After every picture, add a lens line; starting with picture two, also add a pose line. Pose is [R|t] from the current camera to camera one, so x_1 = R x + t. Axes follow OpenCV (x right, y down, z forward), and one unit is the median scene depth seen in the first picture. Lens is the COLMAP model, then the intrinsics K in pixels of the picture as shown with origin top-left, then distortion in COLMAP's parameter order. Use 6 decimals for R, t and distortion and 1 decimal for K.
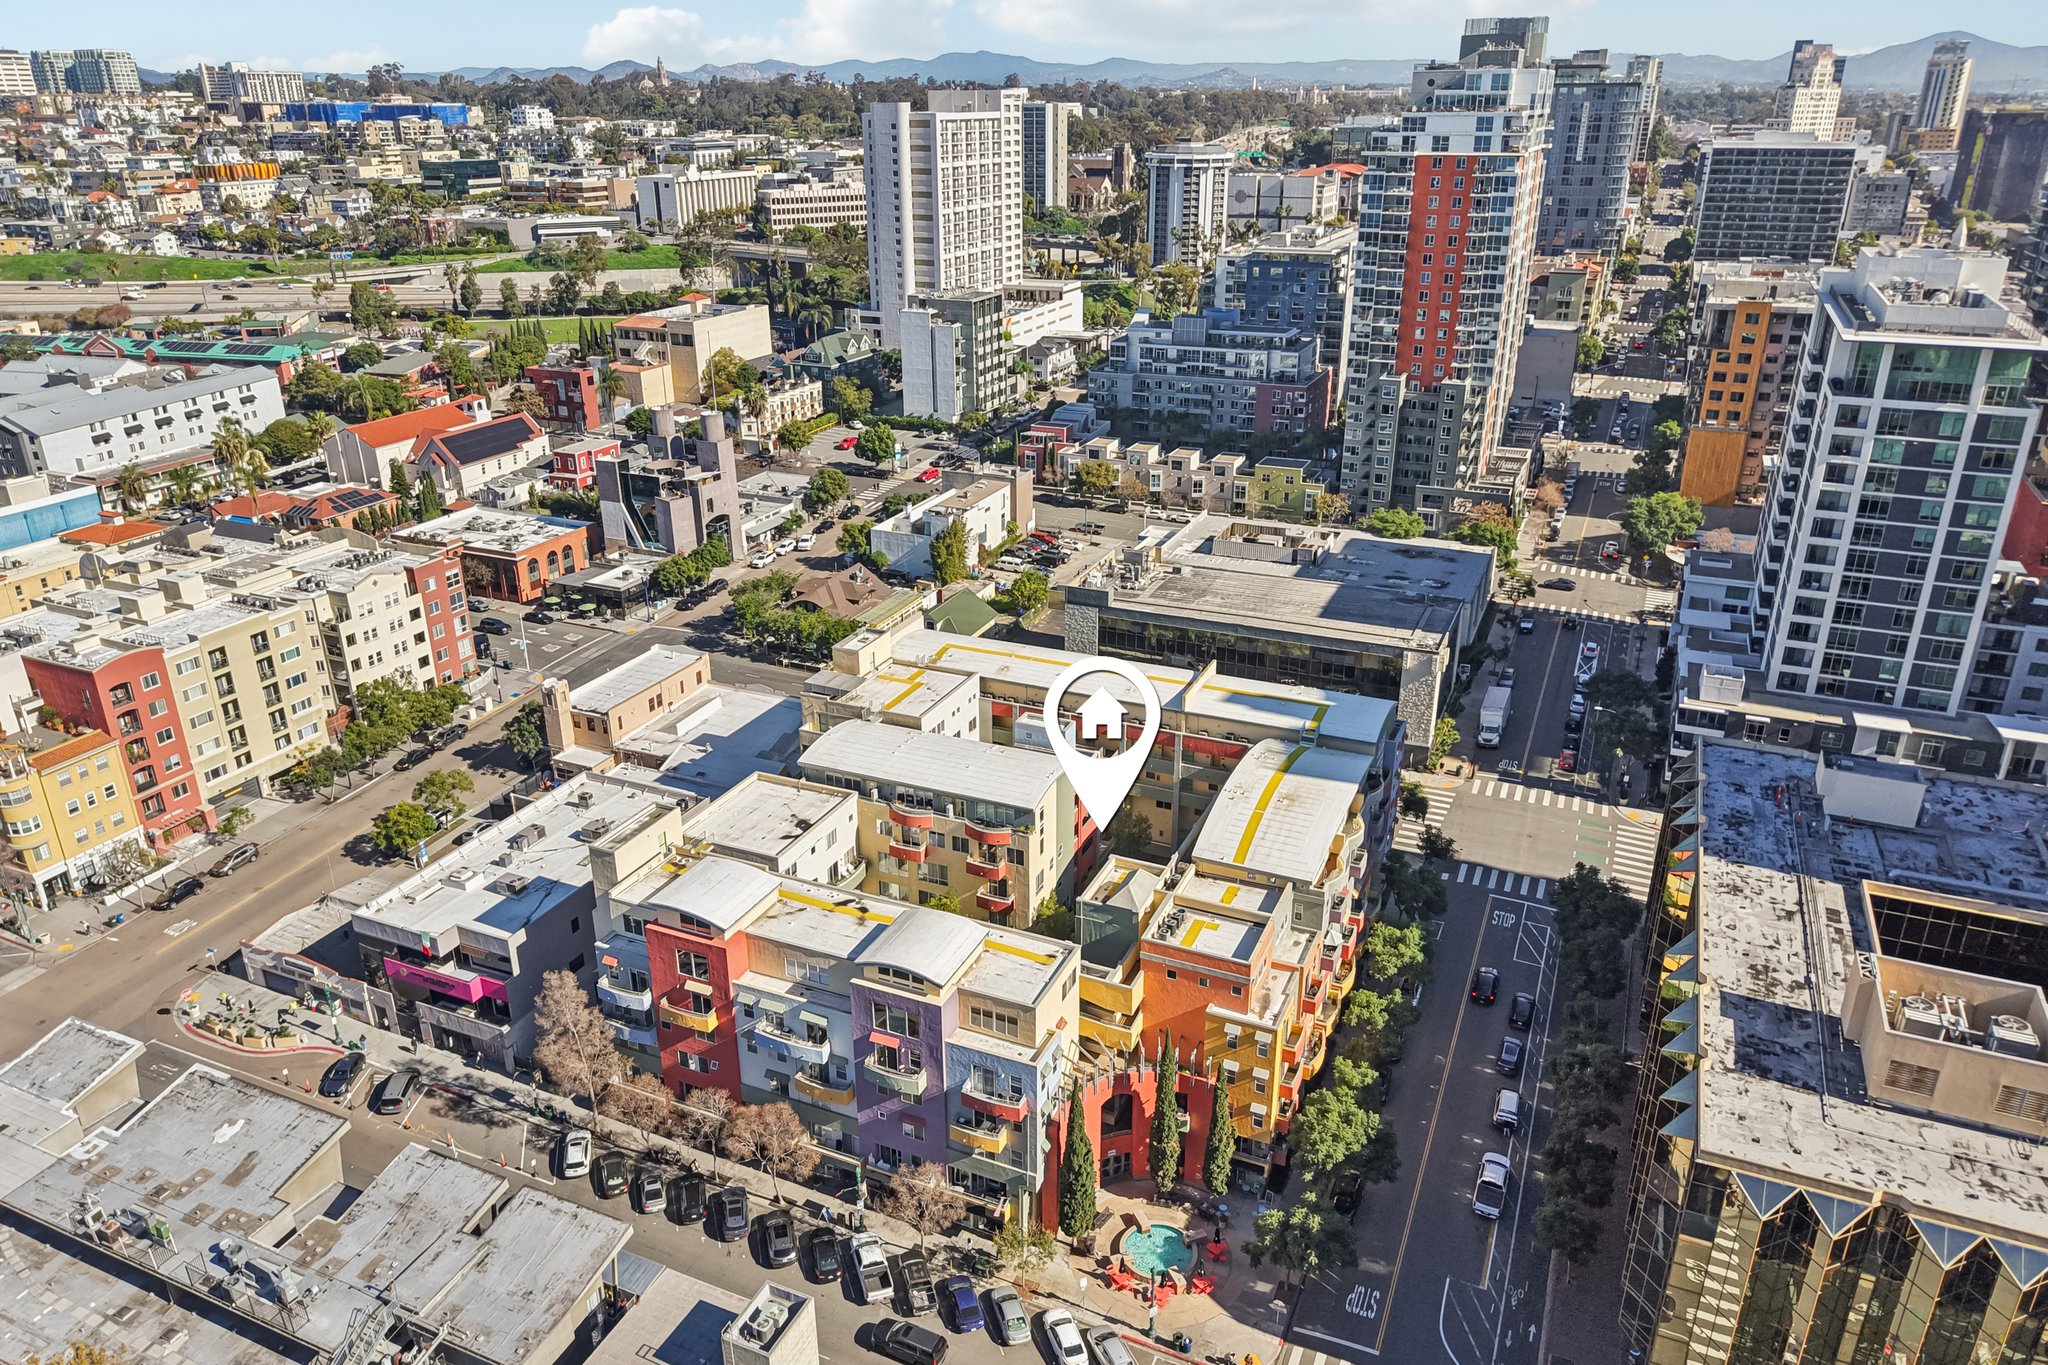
lens RADIAL K [[1371.0, 0, 1024.0], [0, 1371.0, 682.5], [0, 0, 1]] dist [0.073356, -0.108043]
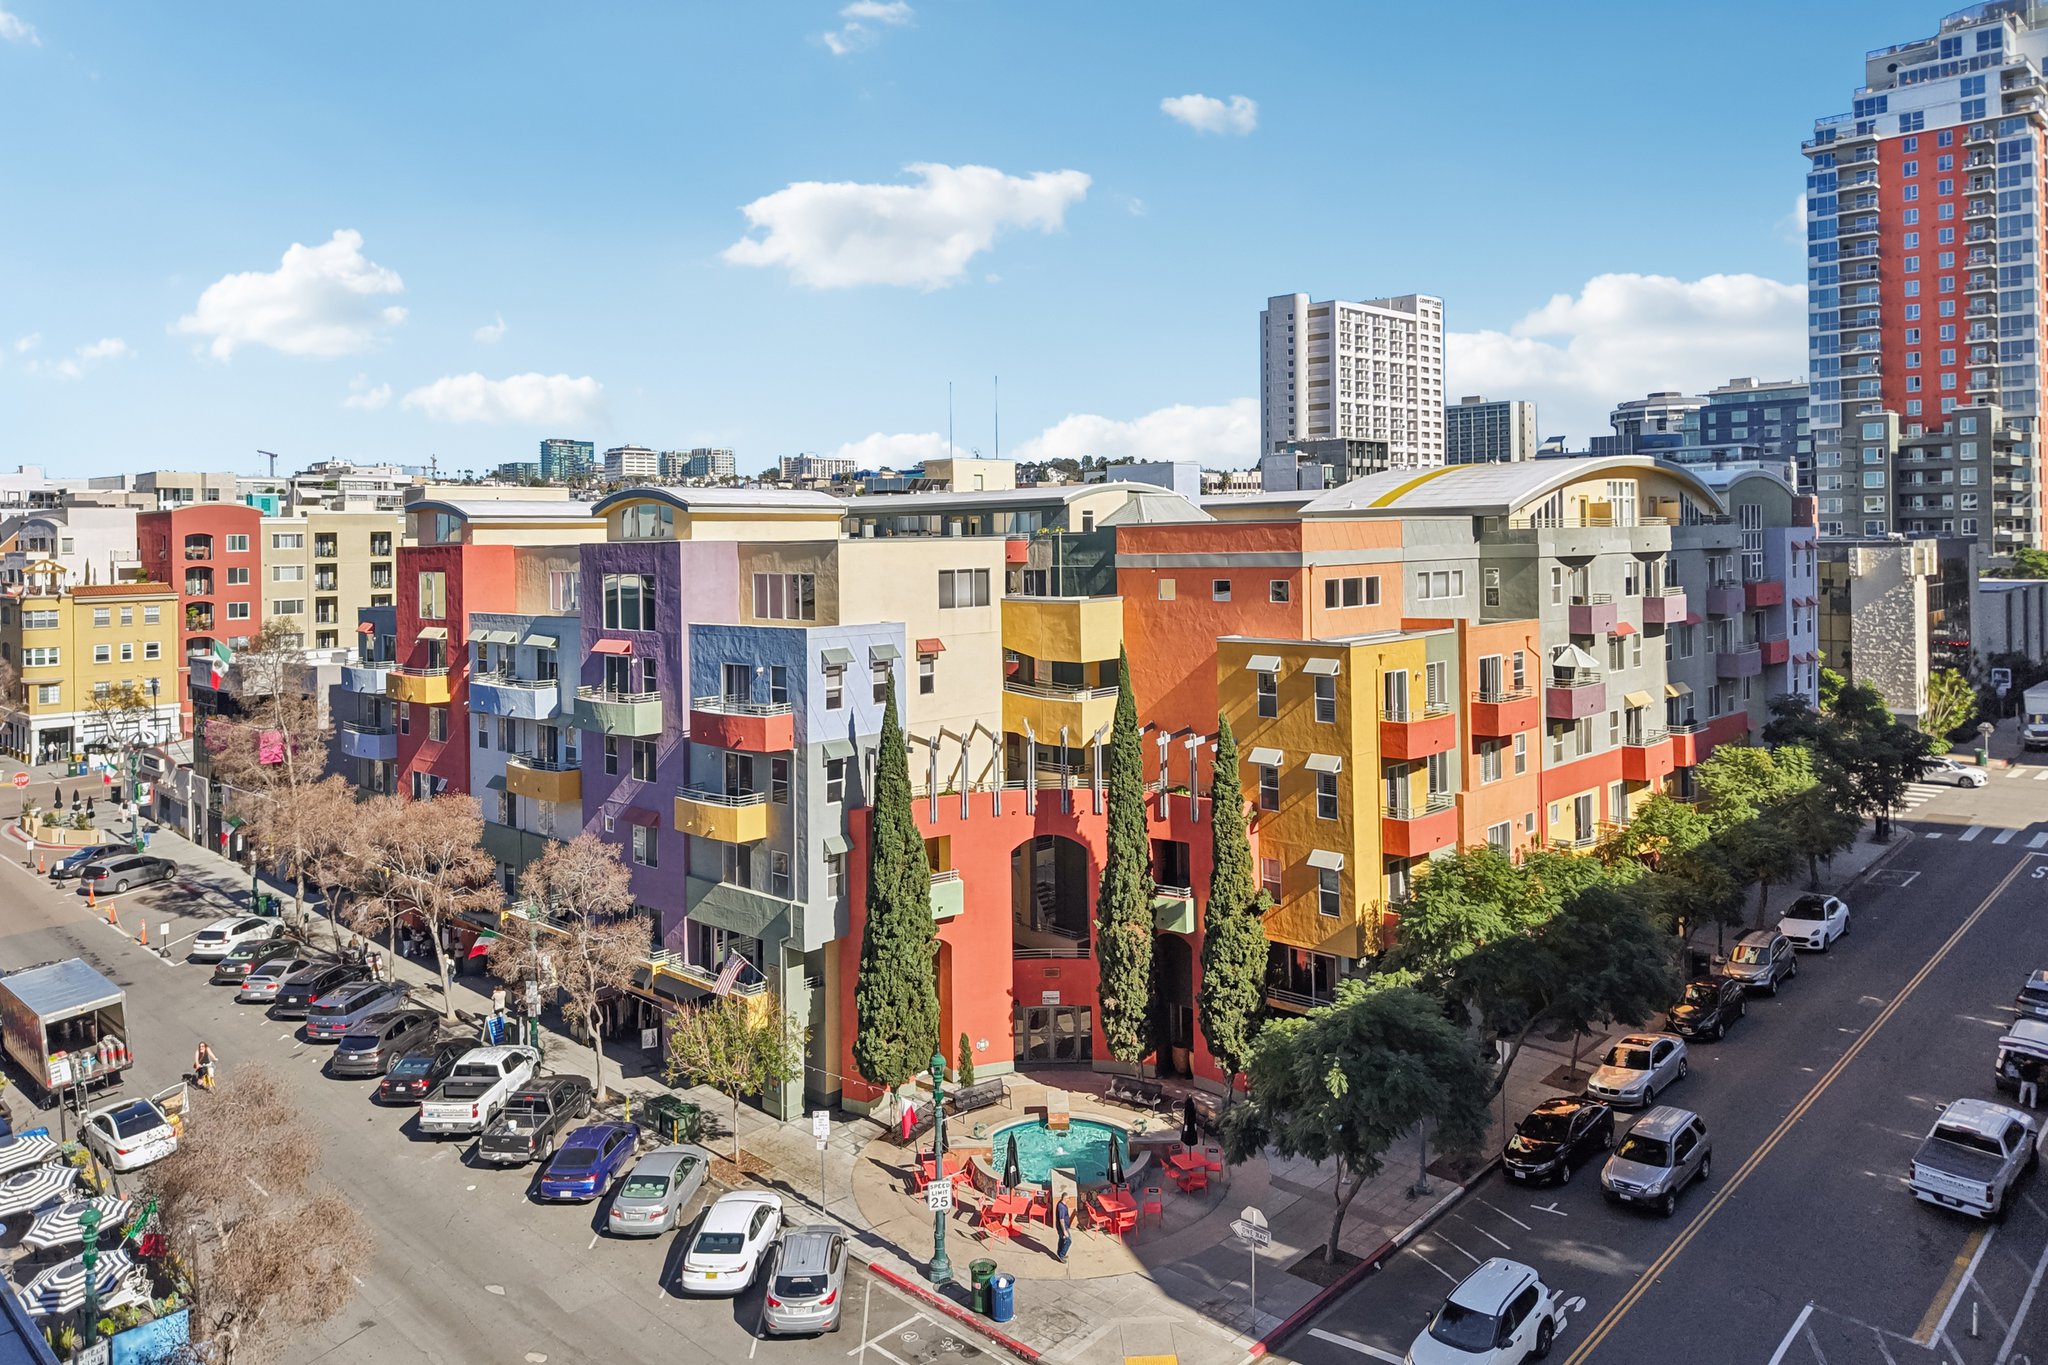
lens RADIAL K [[1405.7, 0, 1013.2], [0, 1405.7, 544.7], [0, 0, 1]] dist [0.005446, -0.002796]
pose [[0.935617, -0.010195, -0.352870, 0.107104], [-0.123679, 0.926762, -0.354704, 0.175367], [0.330643, 0.375510, 0.865833, 0.243120]]
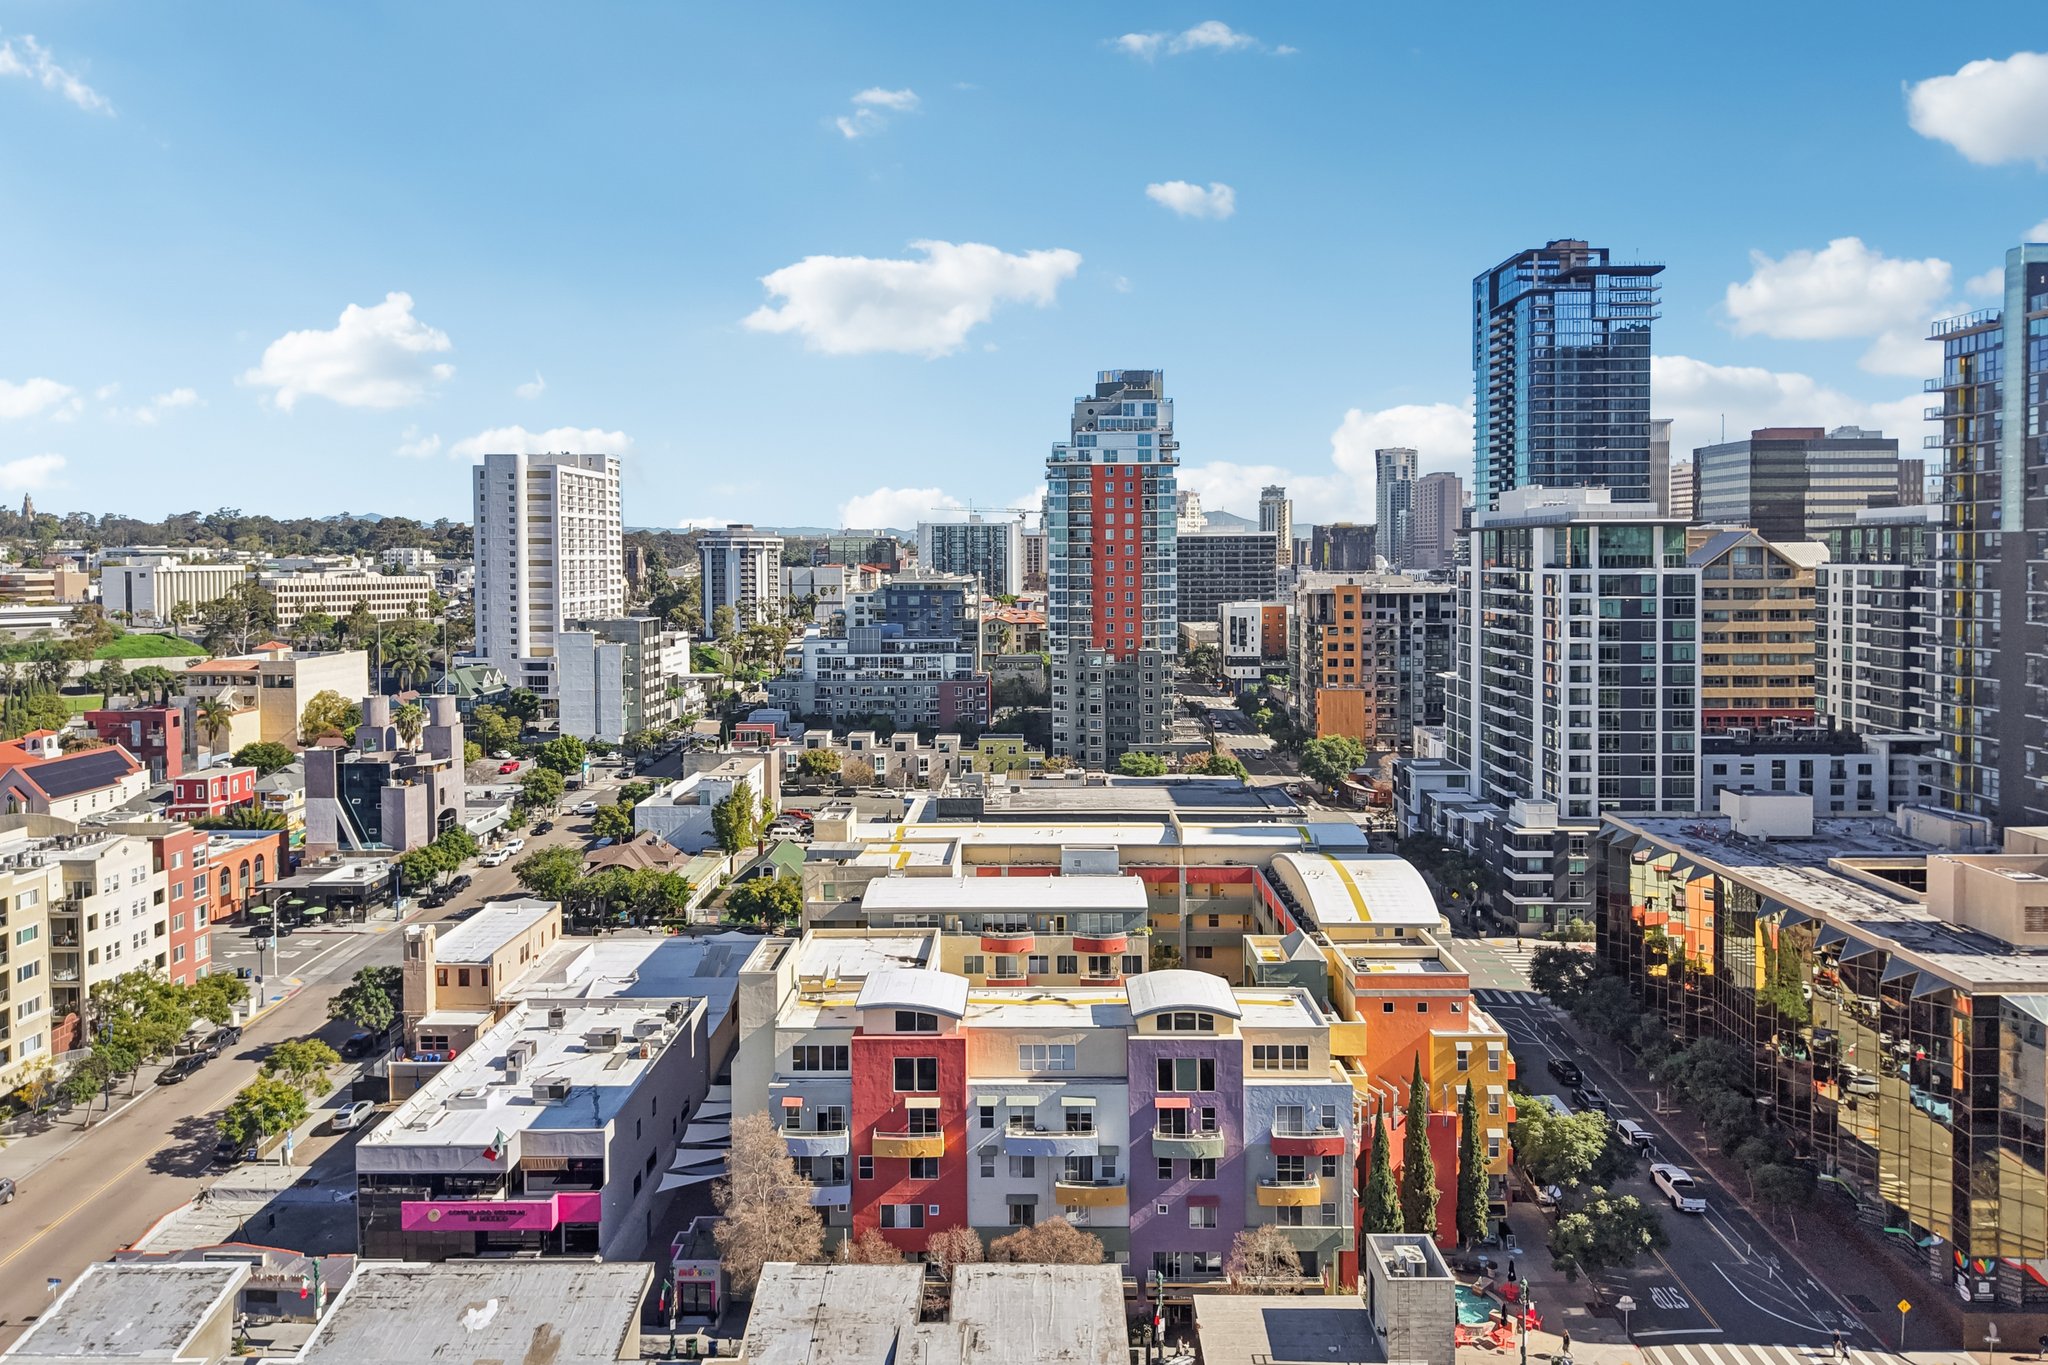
lens RADIAL K [[1385.1, 0, 1019.9], [0, 1385.1, 600.4], [0, 0, 1]] dist [0.043474, -0.035567]
pose [[0.919712, -0.011975, 0.392412, -0.238903], [0.152281, 0.932160, -0.328462, 0.104168], [-0.361857, 0.361848, 0.859142, 0.058251]]
